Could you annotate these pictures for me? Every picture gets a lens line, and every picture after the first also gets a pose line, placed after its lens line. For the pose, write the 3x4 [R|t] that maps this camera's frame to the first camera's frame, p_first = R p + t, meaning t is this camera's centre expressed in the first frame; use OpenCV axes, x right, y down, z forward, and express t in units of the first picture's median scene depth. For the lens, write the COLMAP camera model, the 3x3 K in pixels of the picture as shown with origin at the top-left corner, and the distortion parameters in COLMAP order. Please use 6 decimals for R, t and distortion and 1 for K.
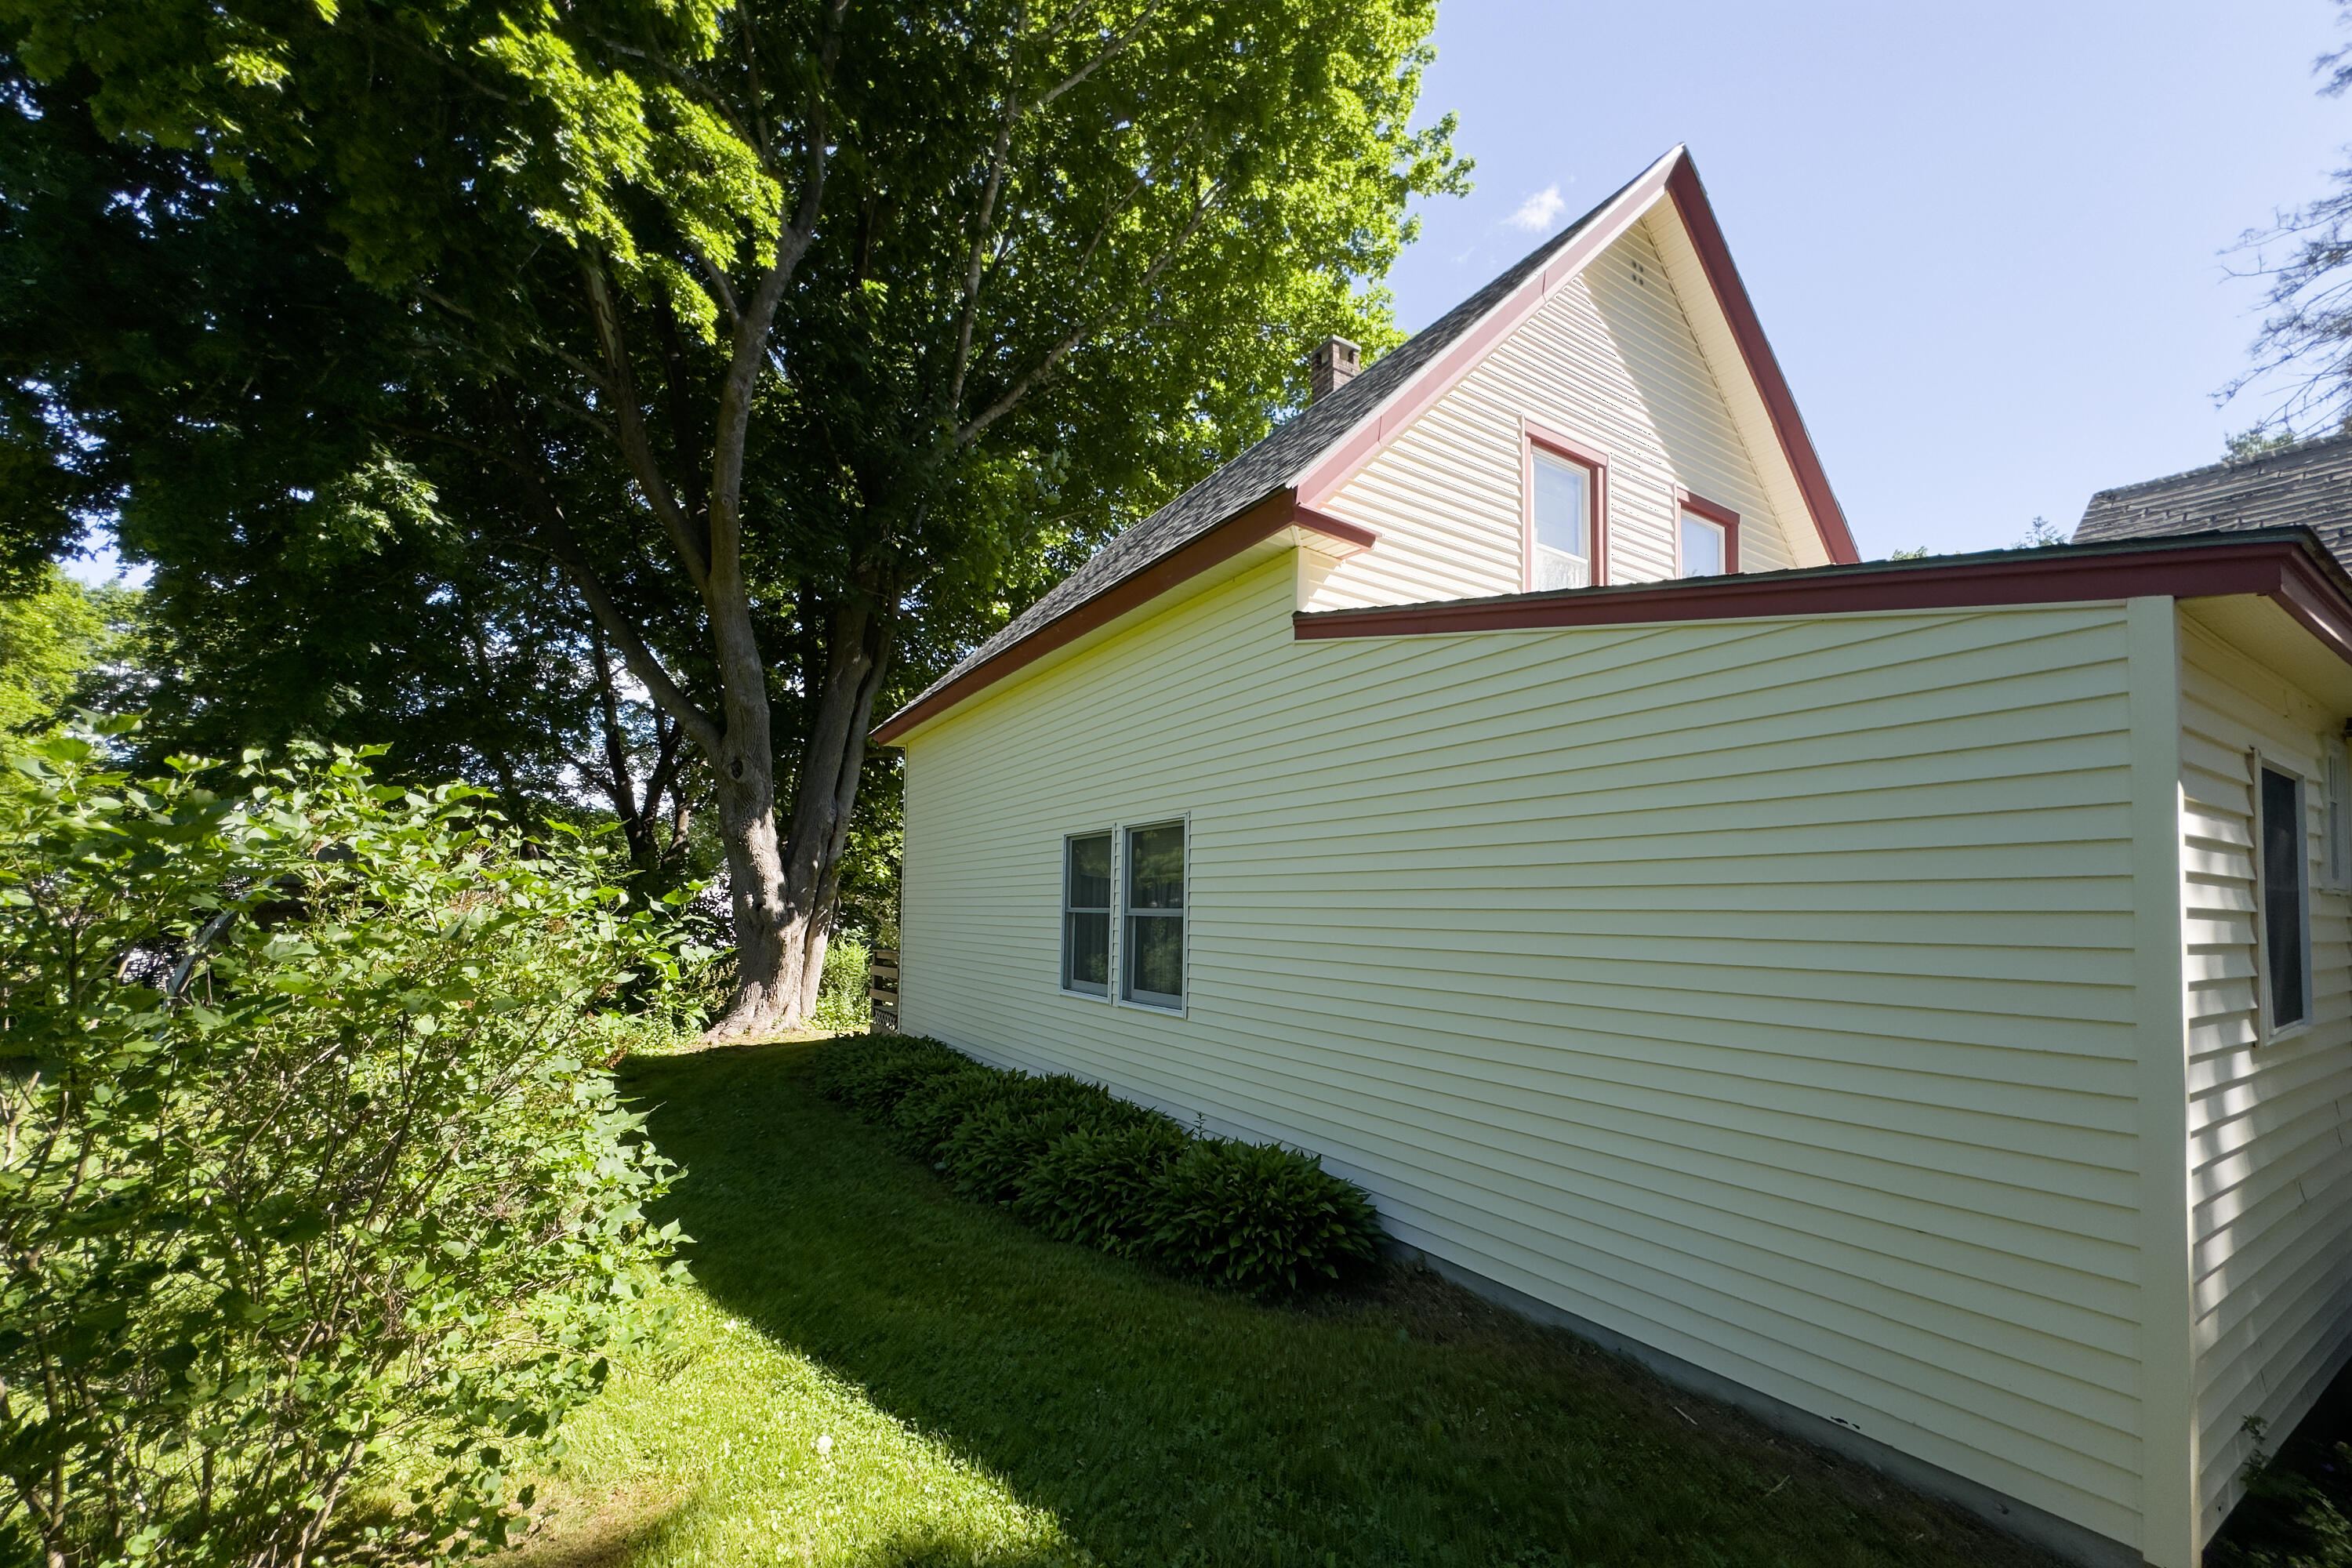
lens RADIAL K [[941.9, 0, 1175.3], [0, 941.9, 892.5], [0, 0, 1]] dist [0.002216, 0.000776]
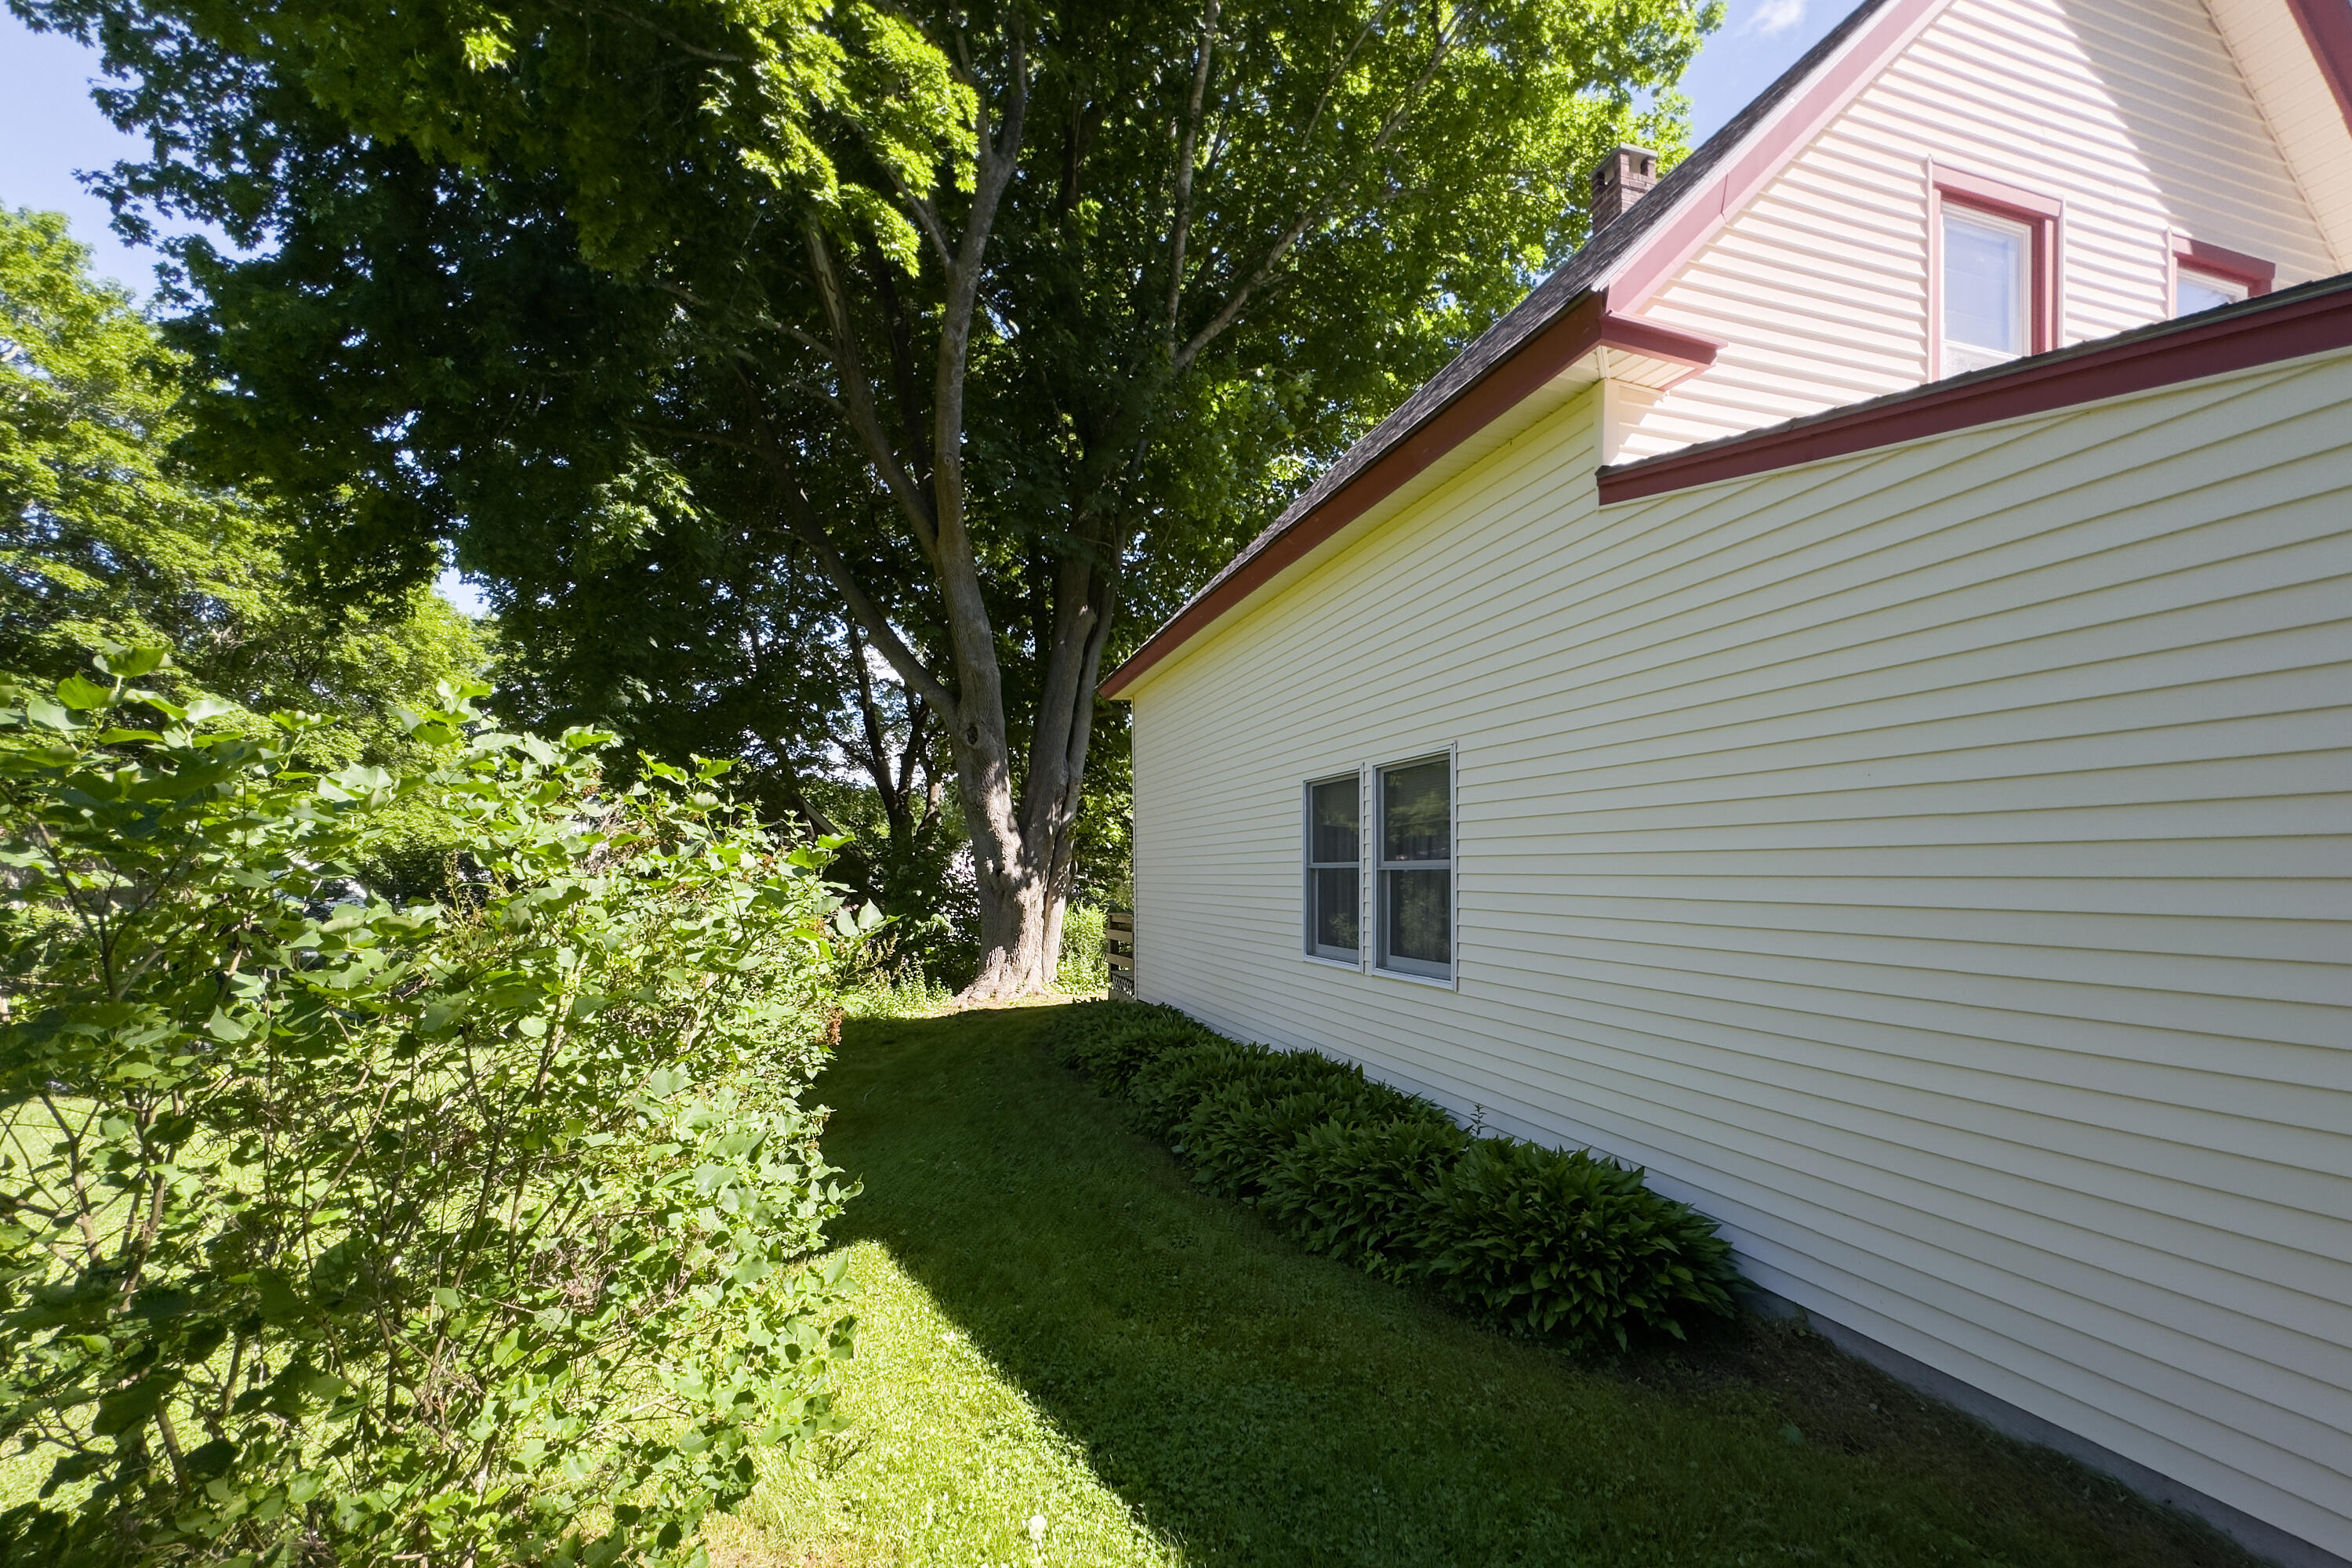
lens RADIAL K [[941.9, 0, 1175.3], [0, 941.9, 892.5], [0, 0, 1]] dist [0.002216, 0.000776]
pose [[0.968673, -0.021103, -0.247443, -0.020046], [0.031967, 0.998689, 0.039969, 0.004652], [0.246275, -0.046627, 0.968078, 0.124147]]
